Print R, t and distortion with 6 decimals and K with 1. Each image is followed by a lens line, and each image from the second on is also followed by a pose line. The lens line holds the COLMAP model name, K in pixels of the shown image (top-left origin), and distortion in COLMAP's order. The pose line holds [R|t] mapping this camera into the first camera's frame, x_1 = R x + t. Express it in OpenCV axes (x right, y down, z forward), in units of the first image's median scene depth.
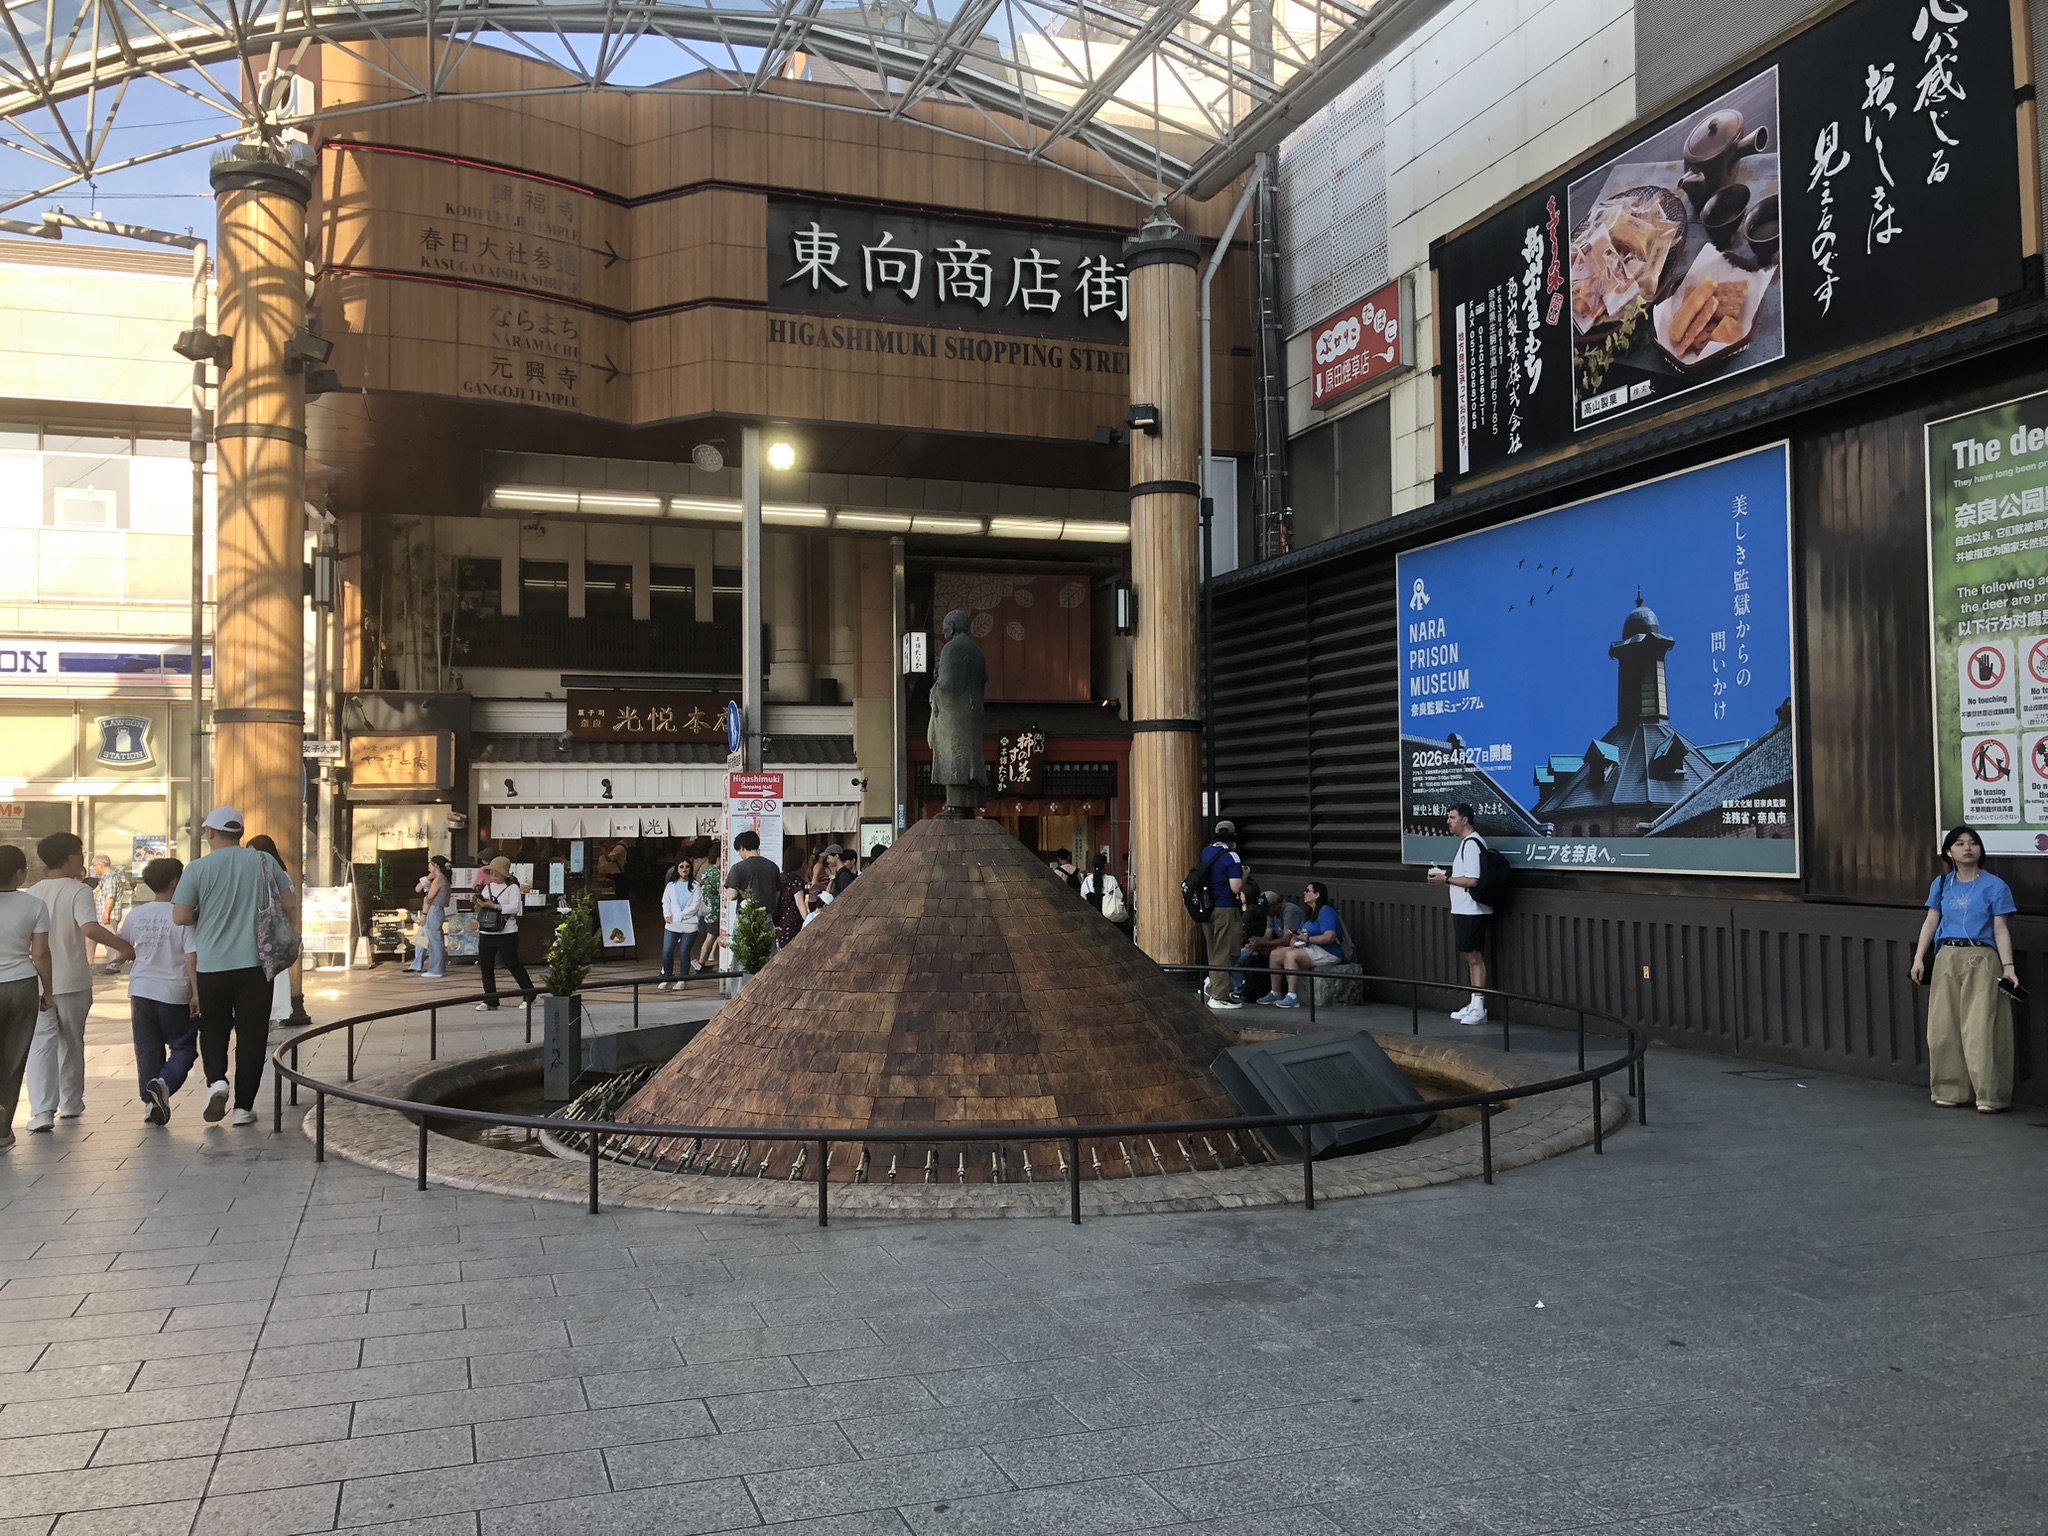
lens RADIAL K [[1660.5, 0, 1024.0], [0, 1660.5, 768.0], [0, 0, 1]] dist [0.049482, -0.004590]
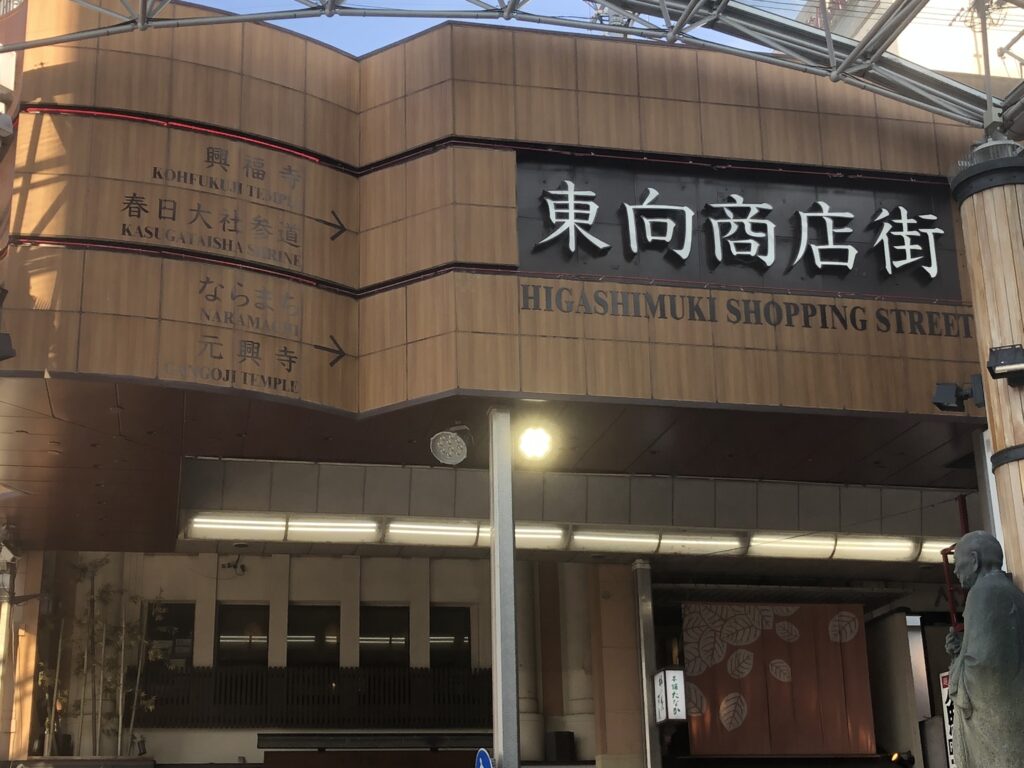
lens RADIAL K [[1546.6, 0, 512.3], [0, 1546.6, 427.9], [0, 0, 1]] dist [0.338333, -1.475966]
pose [[0.994589, -0.044092, -0.094067, -0.083495], [0.018230, 0.965489, -0.259803, 0.005003], [0.102276, 0.256683, 0.961069, 0.254222]]
